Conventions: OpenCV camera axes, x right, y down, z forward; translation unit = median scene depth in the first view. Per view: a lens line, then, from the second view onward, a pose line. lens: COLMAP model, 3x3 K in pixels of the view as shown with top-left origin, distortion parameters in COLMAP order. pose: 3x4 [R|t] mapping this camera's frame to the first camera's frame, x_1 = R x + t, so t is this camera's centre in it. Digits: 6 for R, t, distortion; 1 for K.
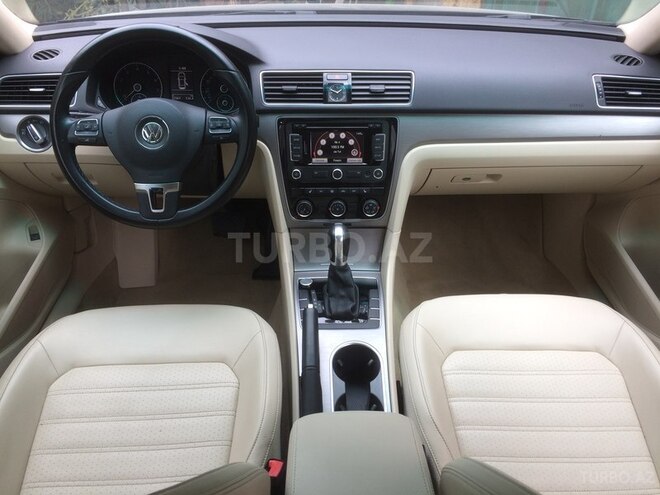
lens RADIAL K [[563.9, 0, 330.0], [0, 563.9, 247.5], [0, 0, 1]] dist [0.057857, -0.003413]
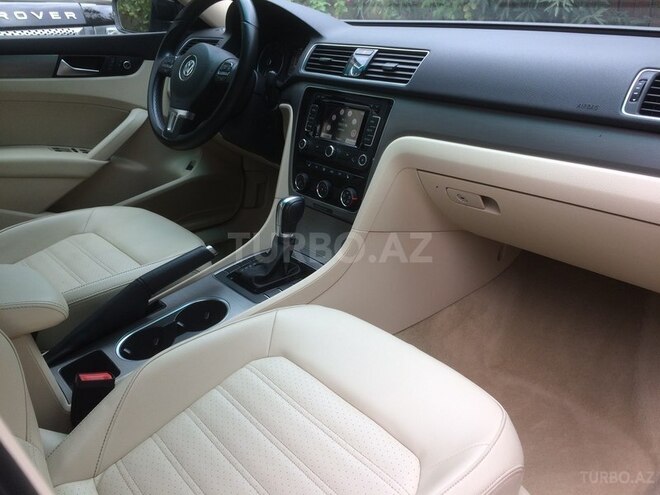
lens RADIAL K [[563.9, 0, 330.0], [0, 563.9, 247.5], [0, 0, 1]] dist [0.057857, -0.003413]
pose [[0.634643, 0.293205, -0.715024, 0.735173], [-0.421611, 0.906774, -0.002380, 0.015711], [0.647667, 0.302972, 0.699096, 0.407544]]
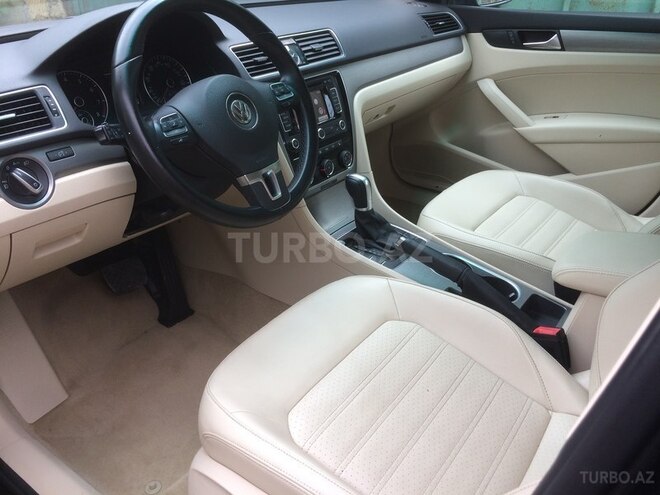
lens RADIAL K [[563.9, 0, 330.0], [0, 563.9, 247.5], [0, 0, 1]] dist [0.057857, -0.003413]
pose [[0.634095, -0.386148, 0.669936, -0.753651], [0.443996, 0.891146, 0.093410, -0.034849], [-0.633081, 0.238219, 0.736519, 0.290295]]
